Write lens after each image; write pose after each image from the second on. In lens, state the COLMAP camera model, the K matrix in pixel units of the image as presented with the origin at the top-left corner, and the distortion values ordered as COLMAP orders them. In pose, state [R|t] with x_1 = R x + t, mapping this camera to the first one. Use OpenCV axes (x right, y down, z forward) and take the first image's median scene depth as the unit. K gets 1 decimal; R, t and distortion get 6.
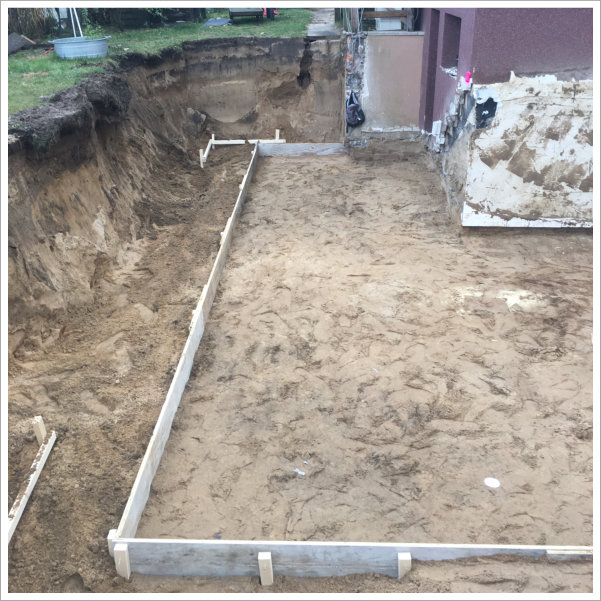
lens RADIAL K [[663.3, 0, 298.3], [0, 663.3, 225.1], [0, 0, 1]] dist [0.056782, 0.000000]
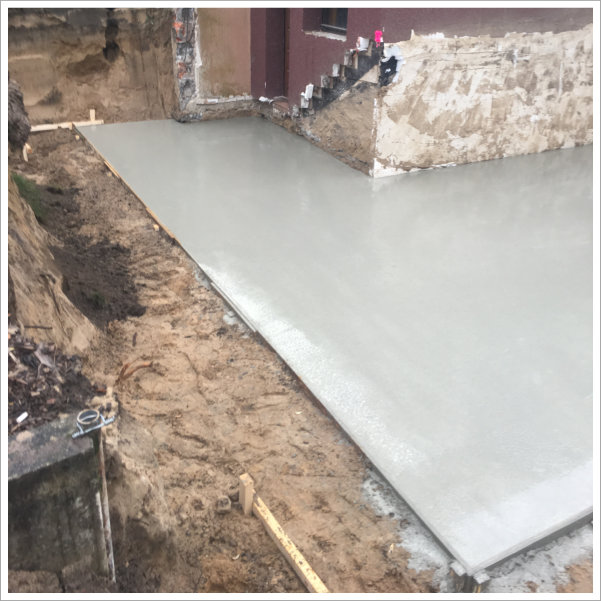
lens RADIAL K [[663.3, 0, 300.5], [0, 663.3, 201.1], [0, 0, 1]] dist [0.056782, 0.000000]
pose [[0.864823, -0.143072, 0.481261, -0.306497], [0.145712, 0.988806, 0.032115, -0.016450], [-0.480468, 0.042352, 0.875989, 0.134455]]
